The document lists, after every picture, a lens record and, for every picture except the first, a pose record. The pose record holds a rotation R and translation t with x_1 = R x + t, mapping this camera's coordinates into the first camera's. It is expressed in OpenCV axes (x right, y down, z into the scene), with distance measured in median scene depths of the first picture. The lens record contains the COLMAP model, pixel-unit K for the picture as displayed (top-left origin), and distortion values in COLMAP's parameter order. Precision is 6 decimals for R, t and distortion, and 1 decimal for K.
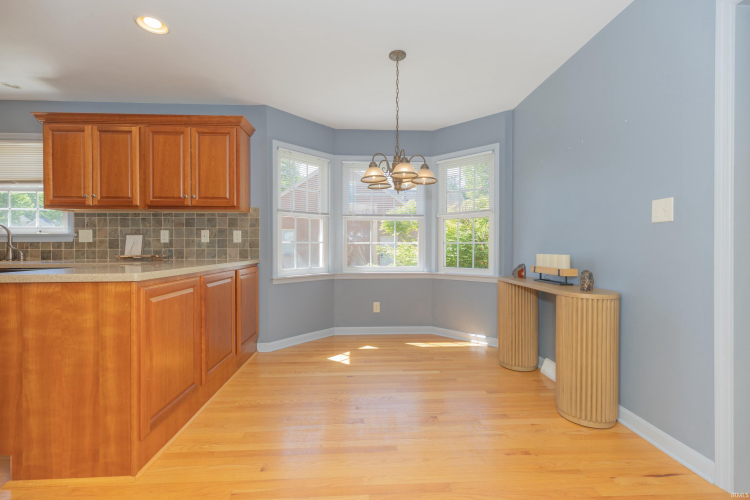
lens RADIAL K [[339.2, 0, 379.0], [0, 339.2, 247.1], [0, 0, 1]] dist [0.004274, 0.000775]
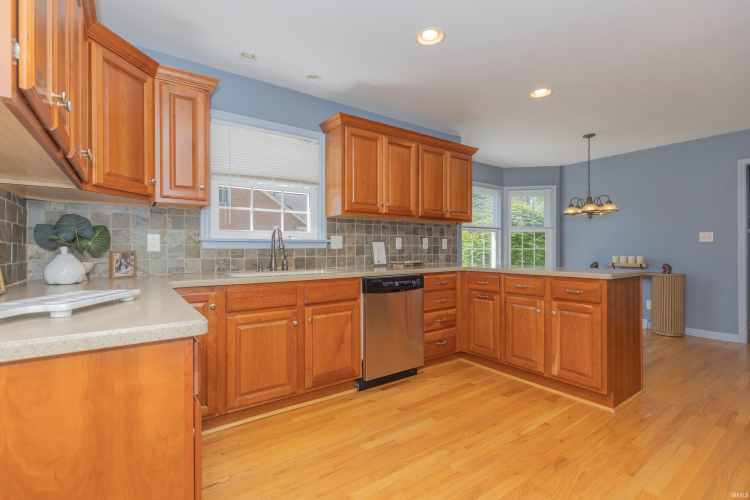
lens RADIAL K [[339.2, 0, 380.0], [0, 339.2, 247.5], [0, 0, 1]] dist [0.004274, 0.000775]
pose [[0.842109, 0.002632, 0.539301, -1.262037], [0.000903, 0.999980, -0.006291, -0.011837], [-0.539307, 0.005785, 0.842089, 0.131486]]
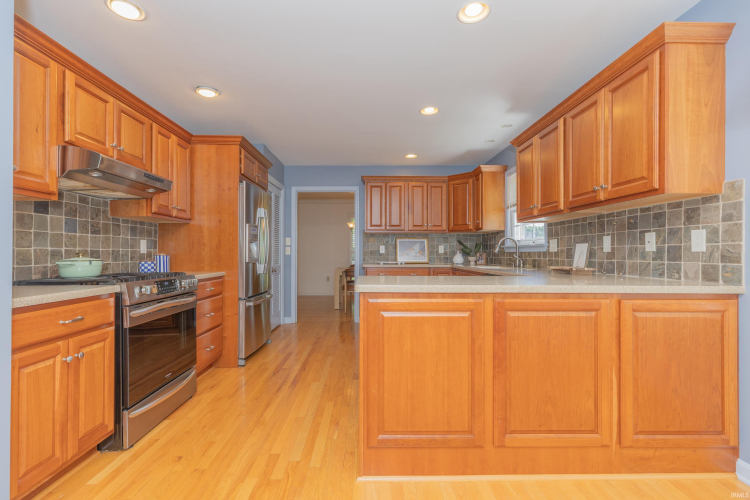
lens RADIAL K [[339.2, 0, 377.3], [0, 339.2, 251.5], [0, 0, 1]] dist [0.004274, 0.000775]
pose [[-0.022724, -0.002483, -0.999739, 0.147323], [-0.005380, 0.999983, -0.002361, -0.009878], [0.999727, 0.005325, -0.022737, 0.500959]]
